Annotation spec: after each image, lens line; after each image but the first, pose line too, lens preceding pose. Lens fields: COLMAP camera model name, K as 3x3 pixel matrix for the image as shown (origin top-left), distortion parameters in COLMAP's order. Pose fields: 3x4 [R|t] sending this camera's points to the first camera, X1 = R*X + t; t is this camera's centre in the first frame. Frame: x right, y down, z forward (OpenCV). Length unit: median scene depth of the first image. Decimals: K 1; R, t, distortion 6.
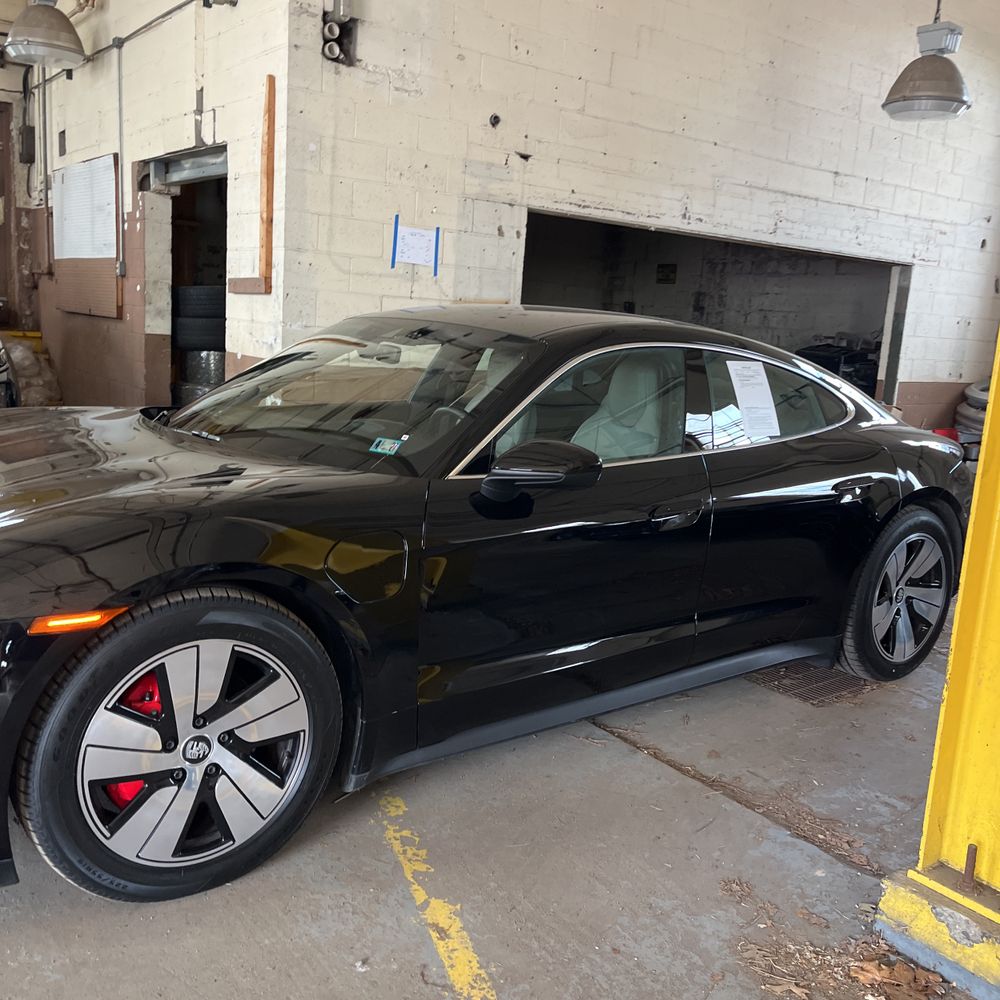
lens RADIAL K [[1012.2, 0, 496.8], [0, 1012.2, 509.5], [0, 0, 1]] dist [0.025033, 0.000000]
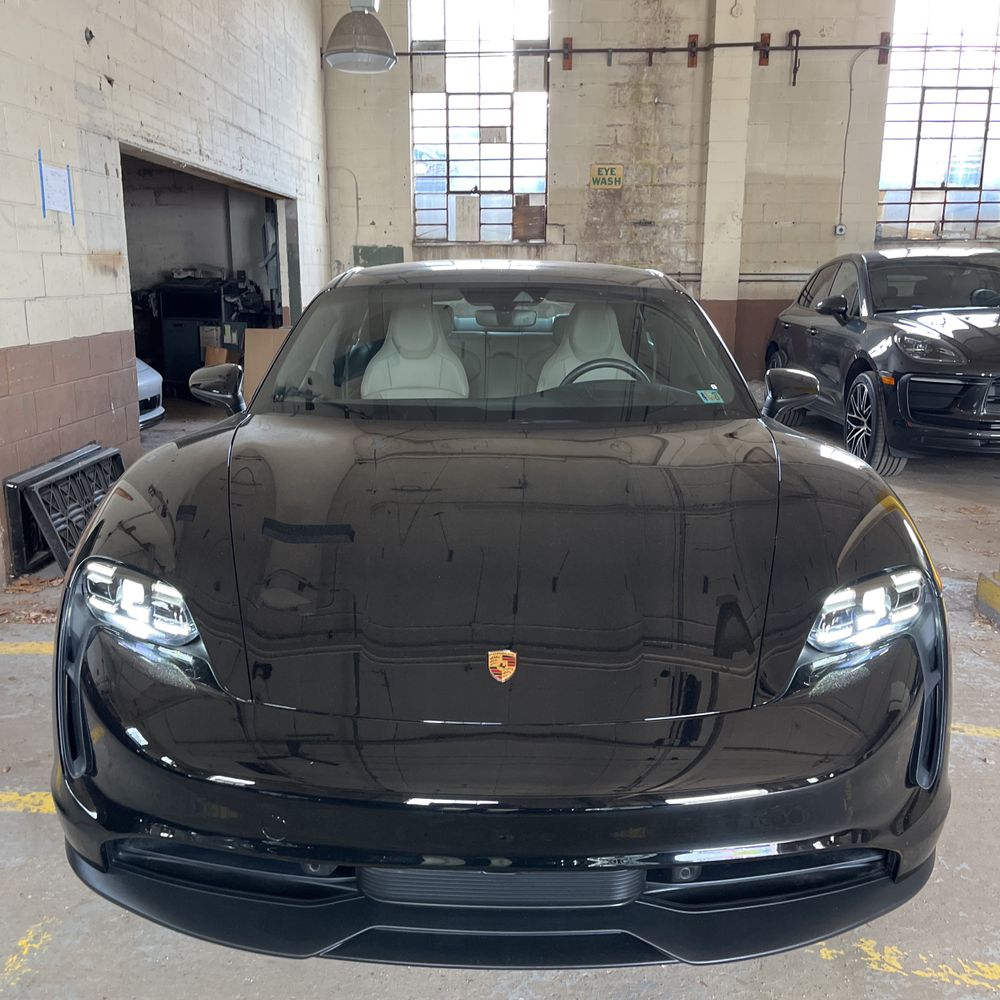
lens RADIAL K [[1012.2, 0, 492.2], [0, 1012.2, 507.0], [0, 0, 1]] dist [0.025033, 0.000000]
pose [[0.625374, -0.237064, 0.743443, -0.517876], [0.181237, 0.970809, 0.157111, -0.076606], [-0.758986, 0.036486, 0.650084, 0.211778]]
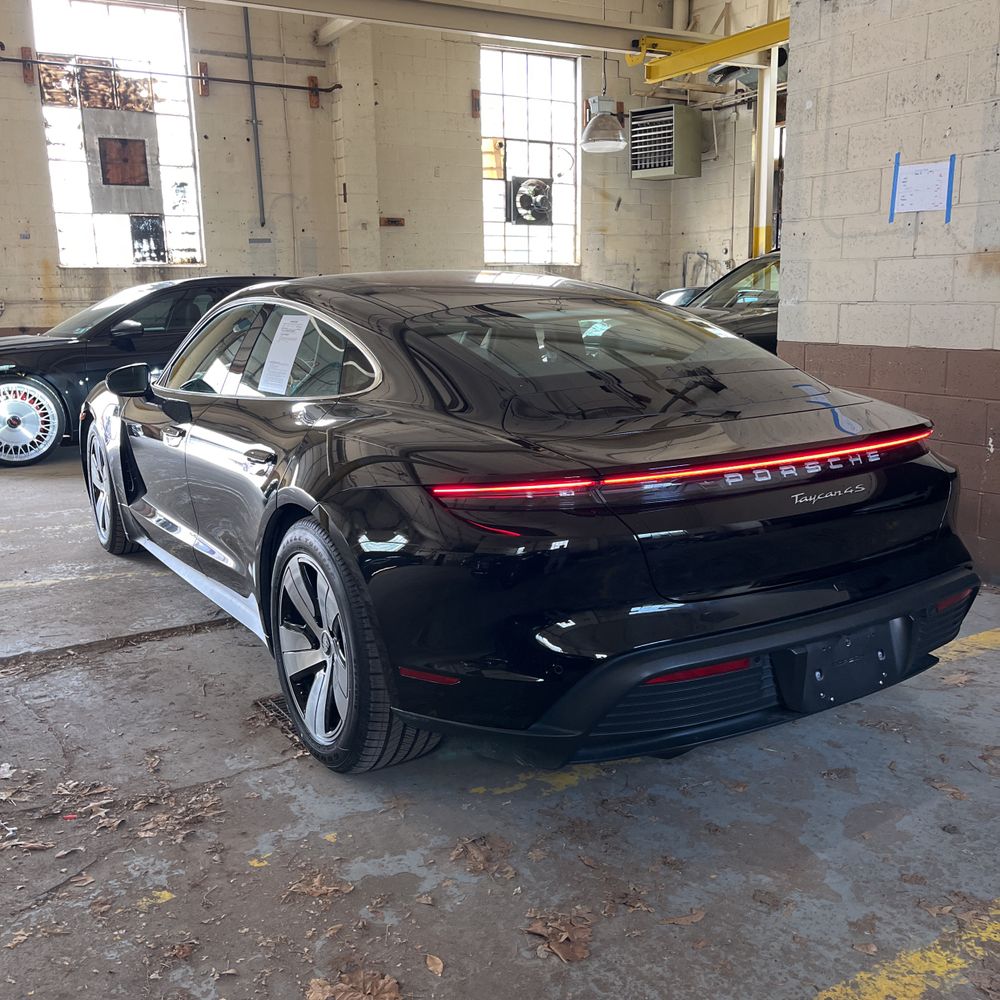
lens RADIAL K [[1012.2, 0, 504.0], [0, 1012.2, 489.3], [0, 0, 1]] dist [0.025033, 0.000000]
pose [[-0.100583, 0.132119, -0.986117, 0.716566], [-0.172925, 0.973737, 0.148099, -0.097550], [0.979786, 0.185421, -0.075094, 0.779039]]
